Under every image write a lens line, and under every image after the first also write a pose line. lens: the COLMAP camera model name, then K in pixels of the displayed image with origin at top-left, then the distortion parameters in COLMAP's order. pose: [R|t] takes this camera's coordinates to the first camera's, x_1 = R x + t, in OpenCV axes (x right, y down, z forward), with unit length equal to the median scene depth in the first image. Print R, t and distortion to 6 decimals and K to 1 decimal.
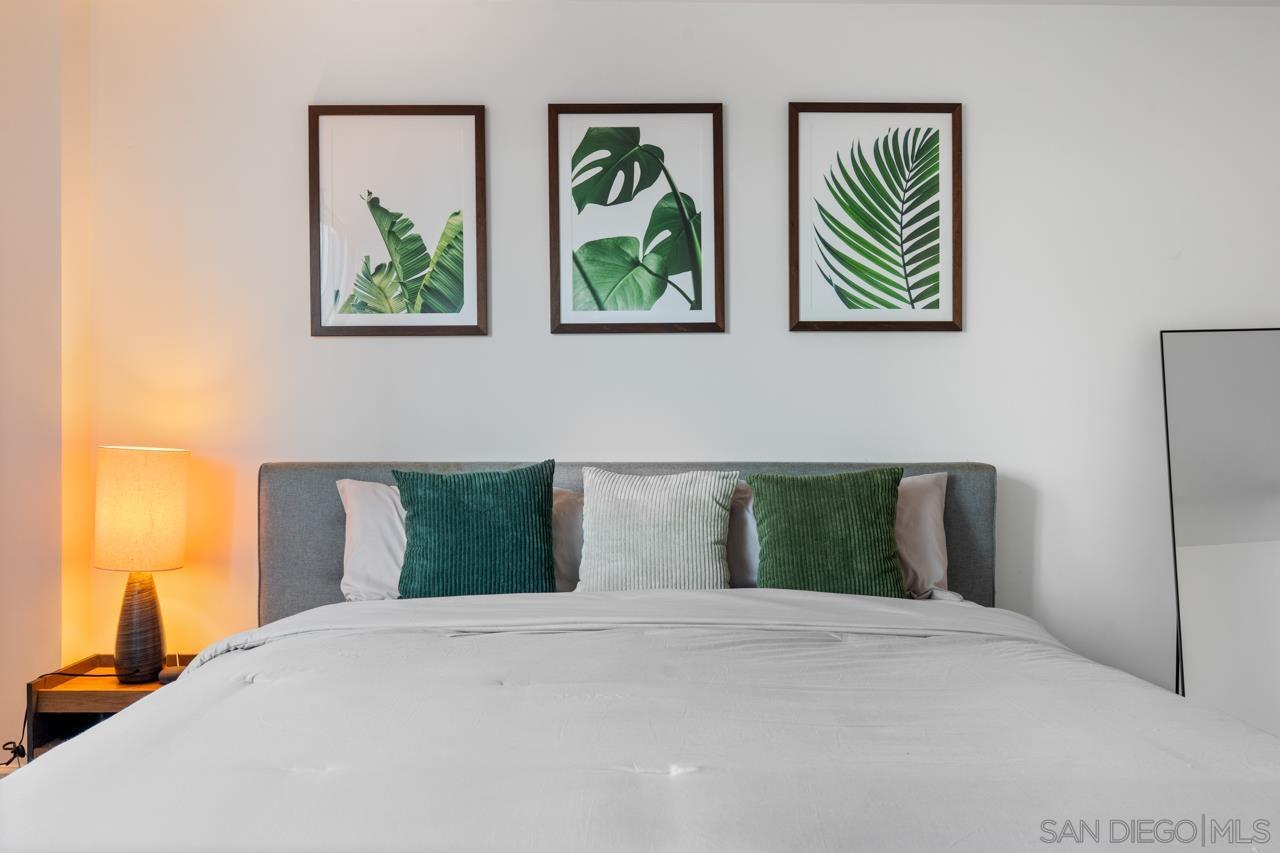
lens RADIAL K [[1103.9, 0, 640.0], [0, 1103.9, 444.1], [0, 0, 1]] dist [-0.000455, 0.000705]
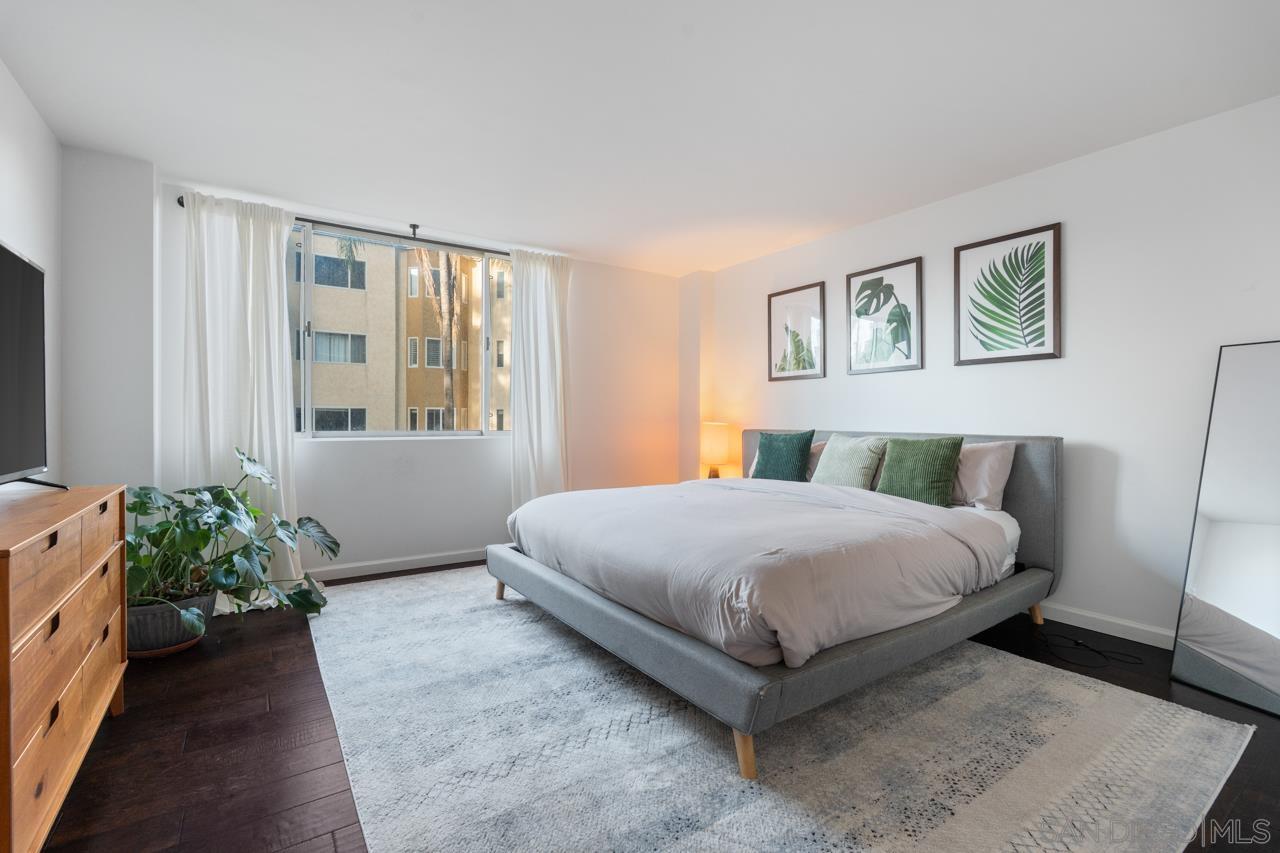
lens RADIAL K [[575.7, 0, 640.0], [0, 575.7, 426.5], [0, 0, 1]] dist [-0.000957, -0.000025]
pose [[0.549512, 0.013139, -0.835382, 0.676717], [-0.006866, 0.999914, 0.011211, -0.003575], [0.835457, -0.000425, 0.549555, -0.014714]]
